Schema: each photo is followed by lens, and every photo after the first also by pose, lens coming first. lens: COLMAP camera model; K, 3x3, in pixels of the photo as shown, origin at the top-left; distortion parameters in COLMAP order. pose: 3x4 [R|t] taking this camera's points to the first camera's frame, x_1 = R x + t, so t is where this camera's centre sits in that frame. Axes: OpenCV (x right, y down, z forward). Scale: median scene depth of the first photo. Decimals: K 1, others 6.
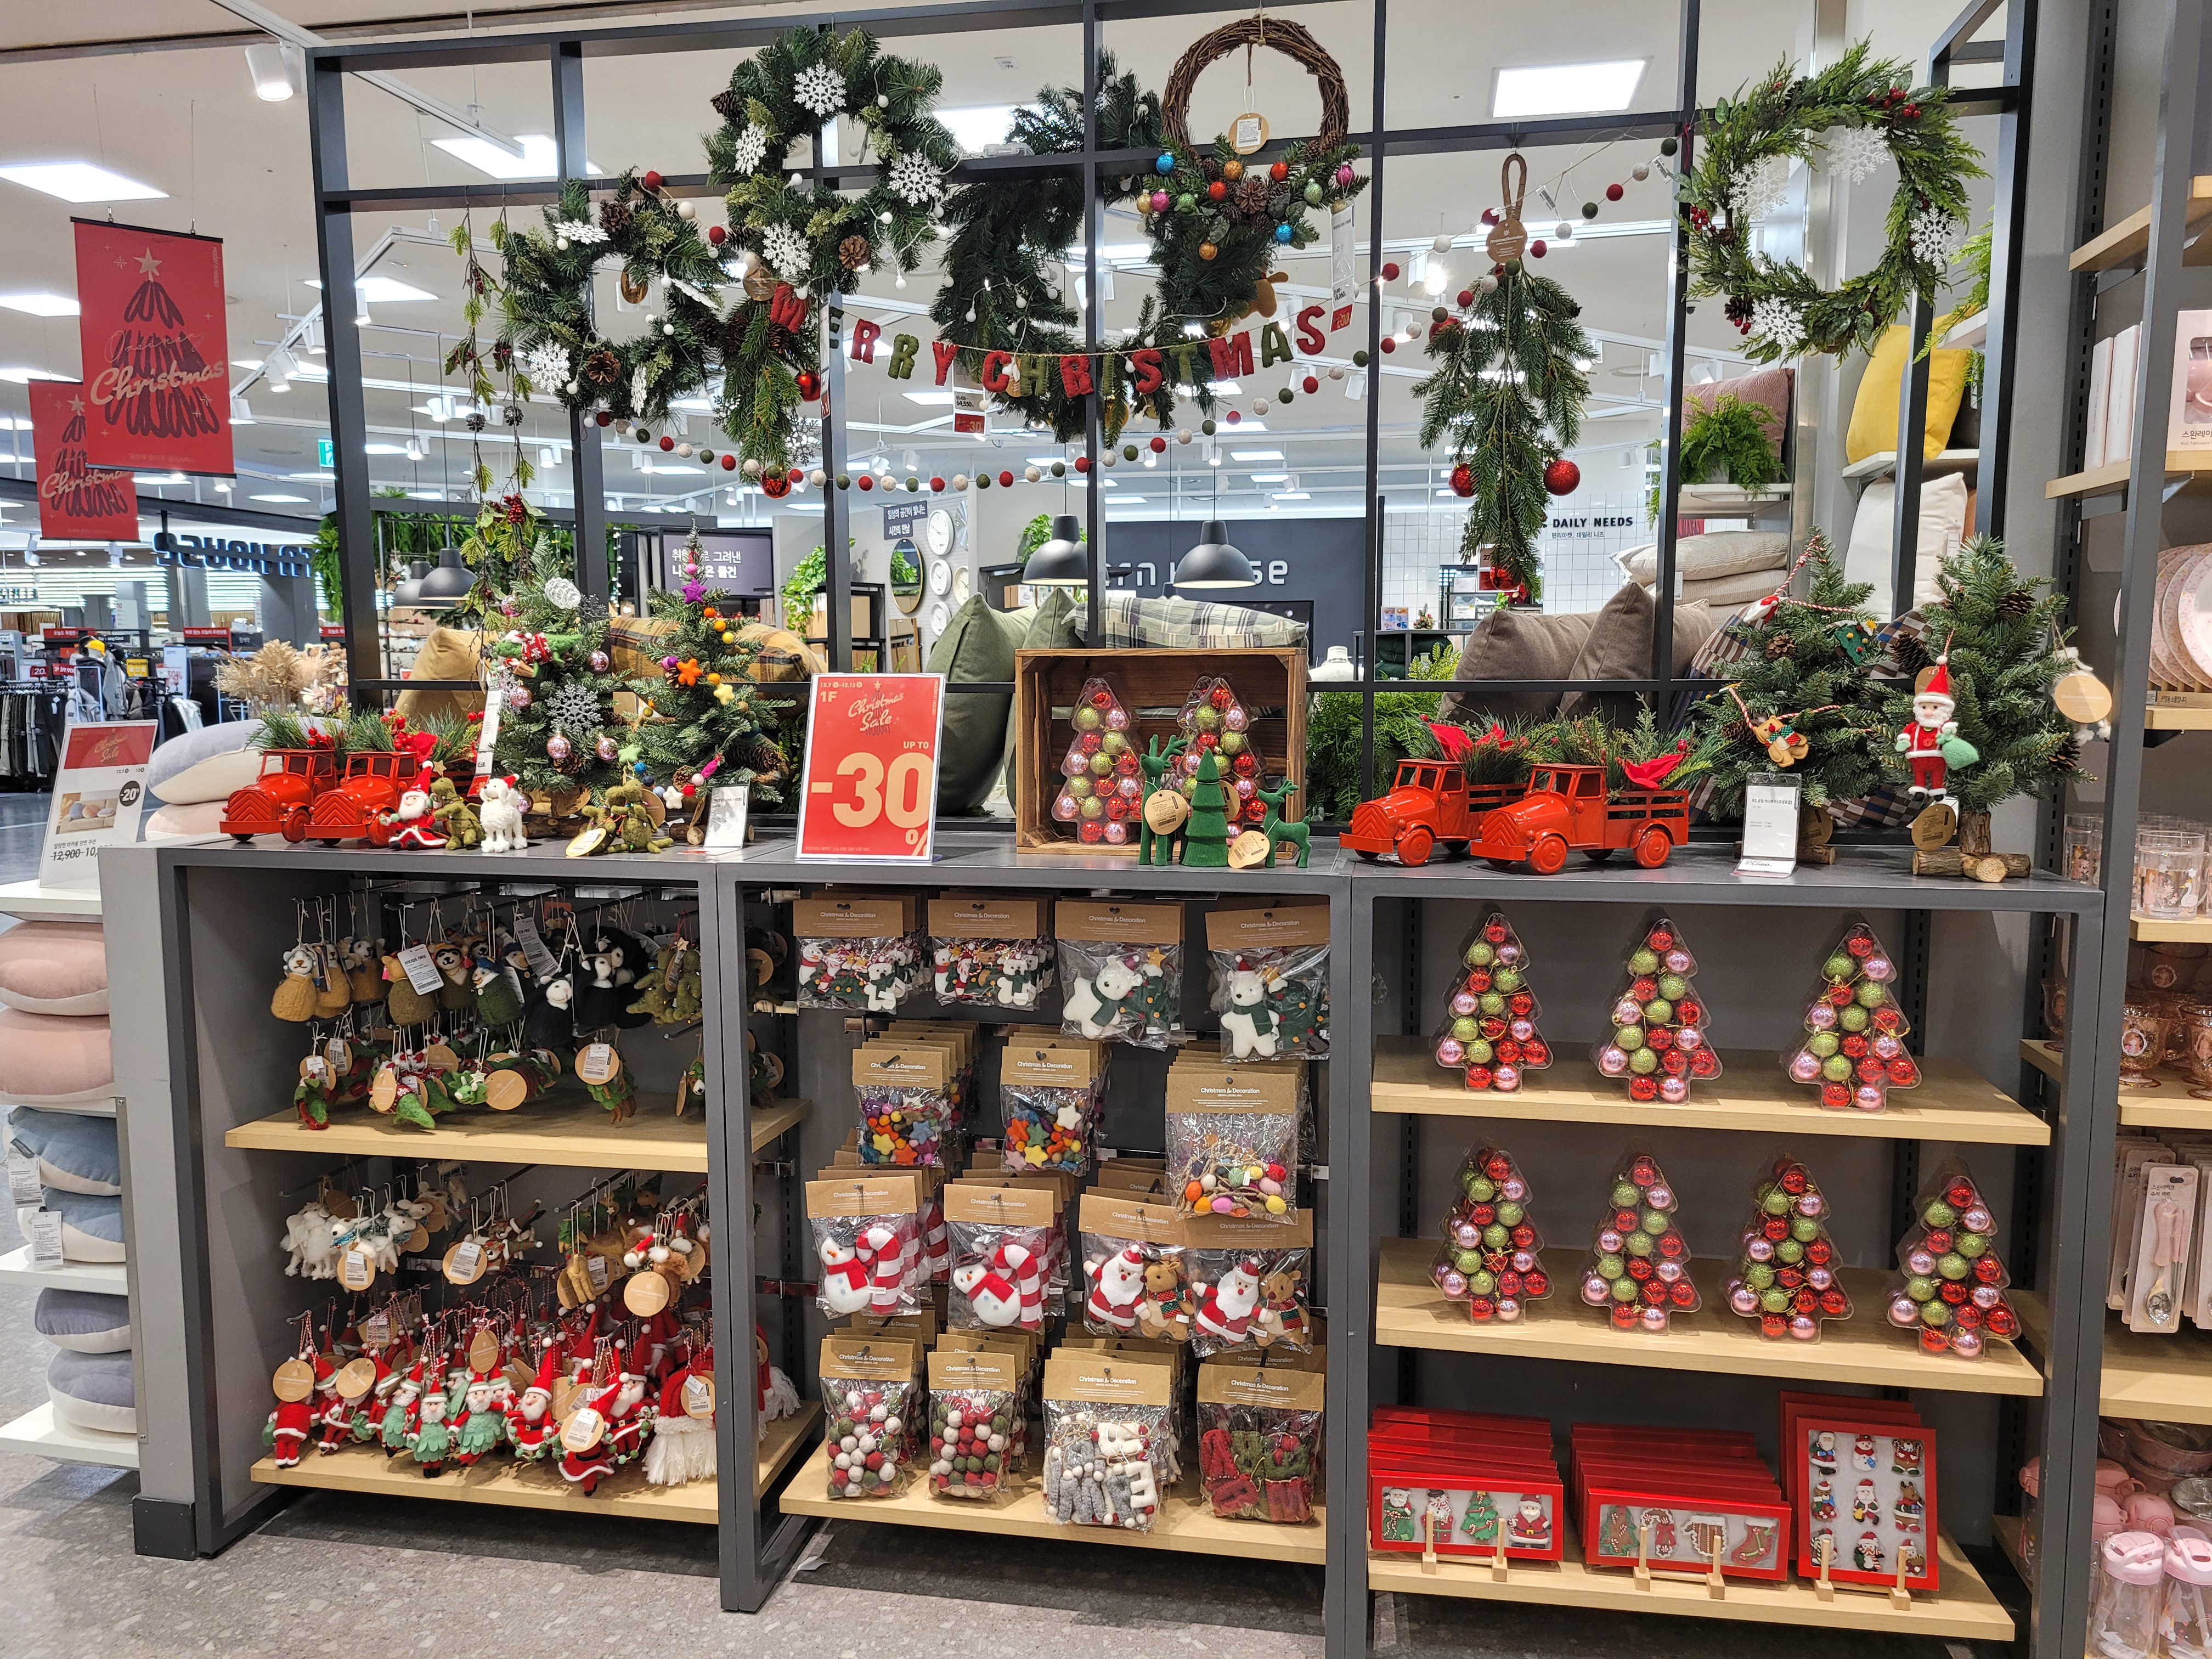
lens RADIAL K [[1672.7, 0, 1105.1], [0, 1672.7, 849.3], [0, 0, 1]] dist [0.038972, -0.035077]
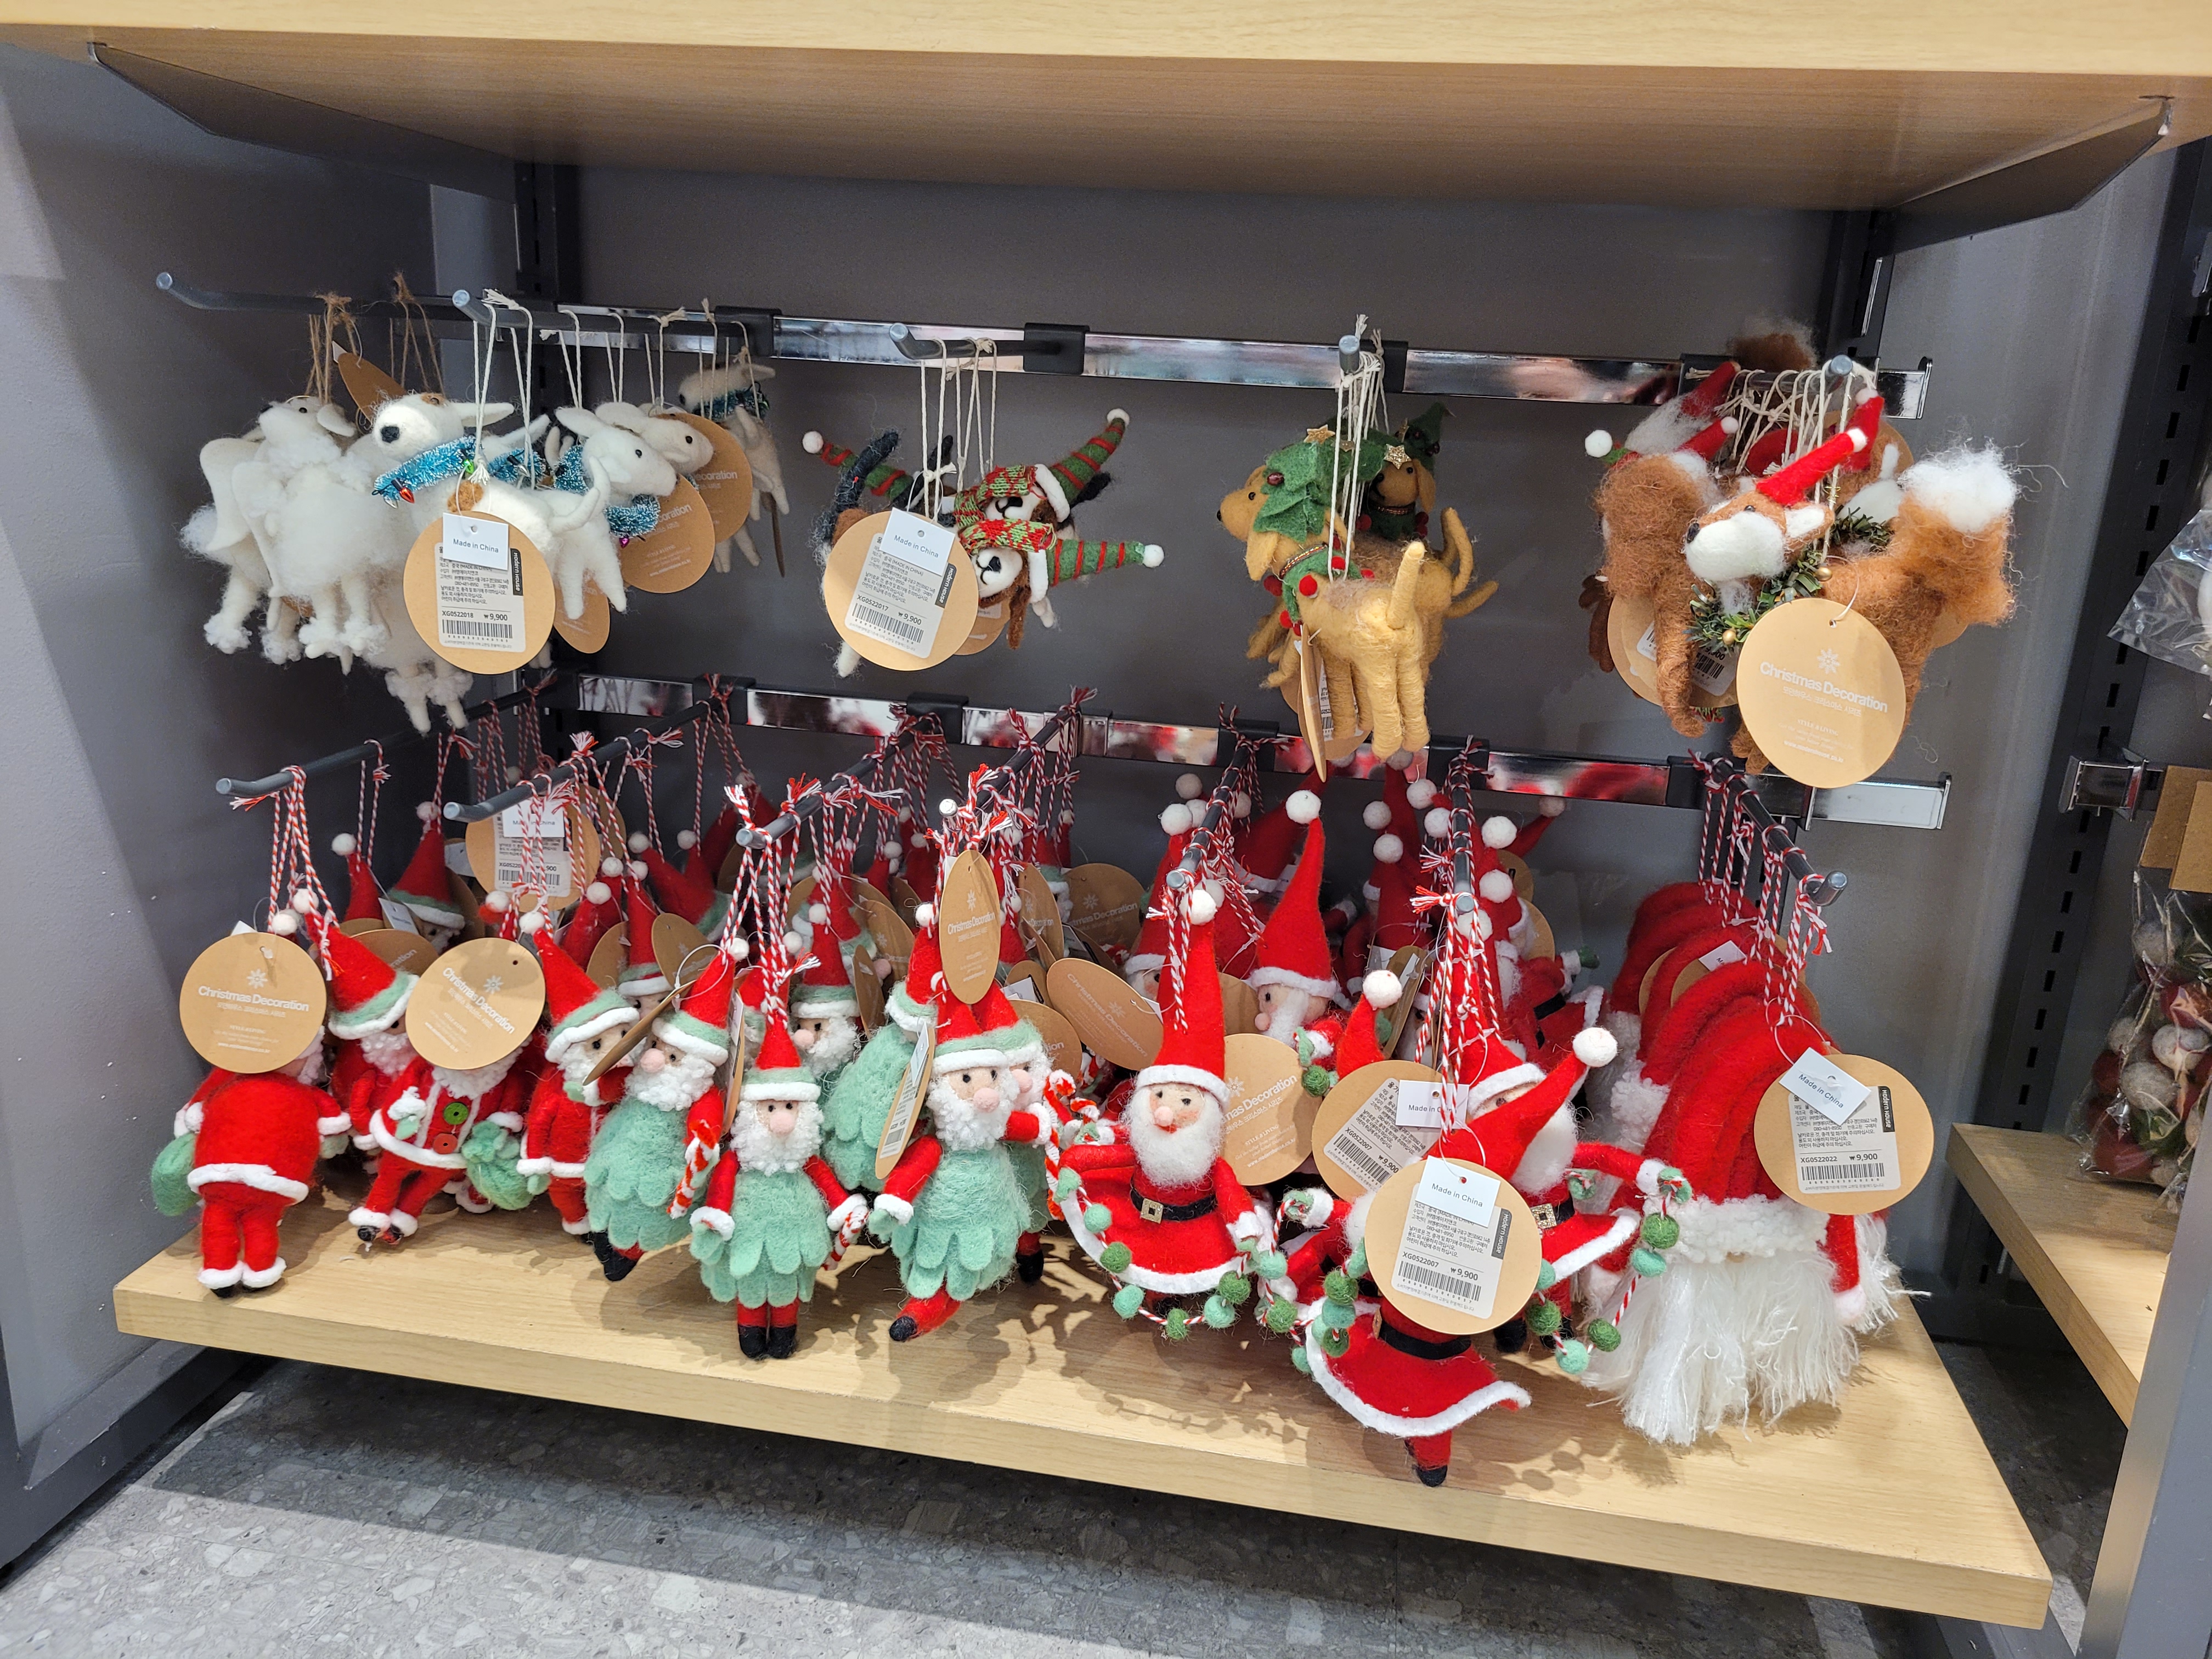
lens RADIAL K [[1672.7, 0, 1105.1], [0, 1672.7, 849.3], [0, 0, 1]] dist [0.038972, -0.035077]
pose [[0.998795, 0.043715, 0.022323, -0.349074], [-0.047017, 0.982664, 0.179336, 0.234589], [-0.014096, -0.180170, 0.983535, 0.732118]]
